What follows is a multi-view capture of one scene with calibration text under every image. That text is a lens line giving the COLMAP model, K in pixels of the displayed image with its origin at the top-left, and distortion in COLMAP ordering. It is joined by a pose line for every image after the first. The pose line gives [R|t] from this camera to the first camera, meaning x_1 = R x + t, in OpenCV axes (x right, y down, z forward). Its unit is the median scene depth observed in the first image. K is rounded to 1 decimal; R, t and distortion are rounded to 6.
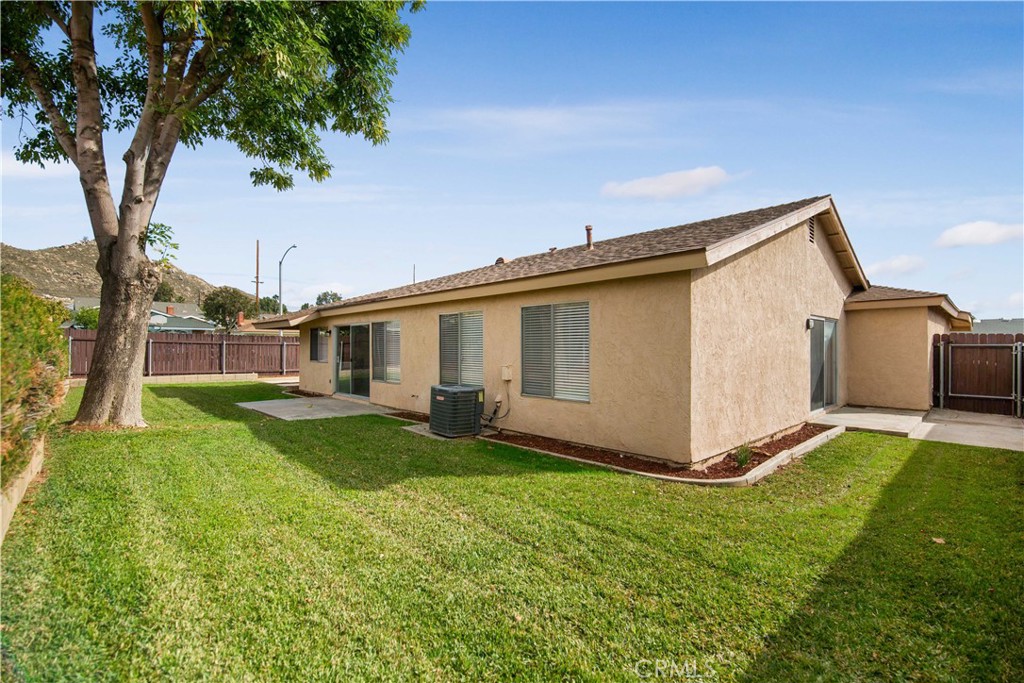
lens RADIAL K [[445.7, 0, 517.5], [0, 445.7, 342.1], [0, 0, 1]] dist [-0.019538, -0.000113]
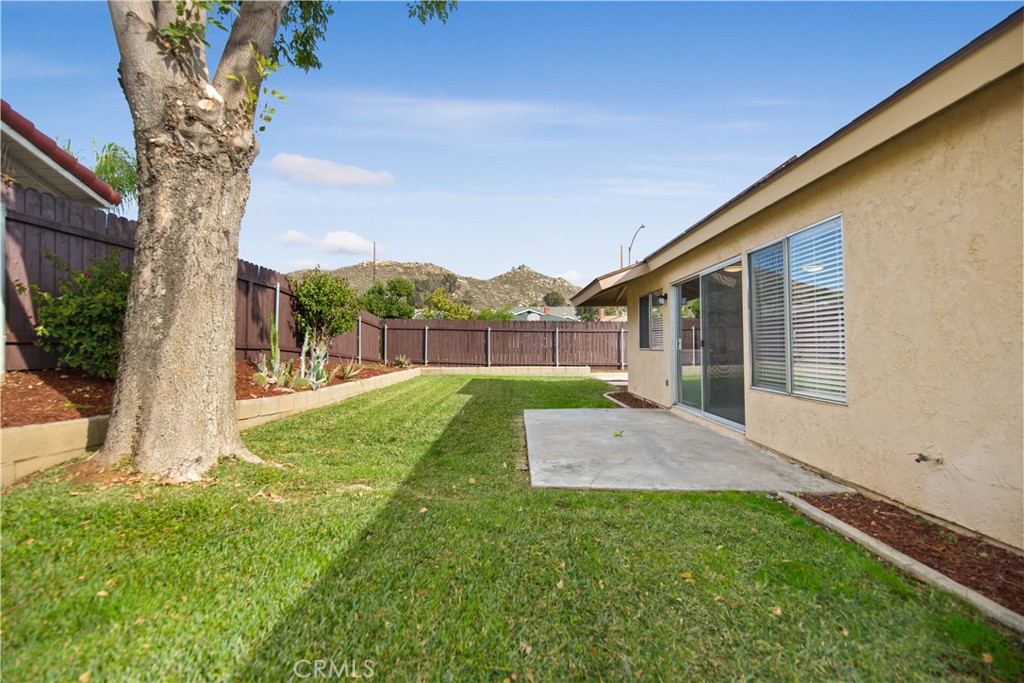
lens RADIAL K [[445.7, 0, 517.5], [0, 445.7, 342.1], [0, 0, 1]] dist [-0.019538, -0.000113]
pose [[0.718025, -0.011447, -0.695923, -0.174015], [0.016203, 0.999869, 0.000271, 0.034836], [0.695829, -0.011471, 0.718116, 0.489537]]
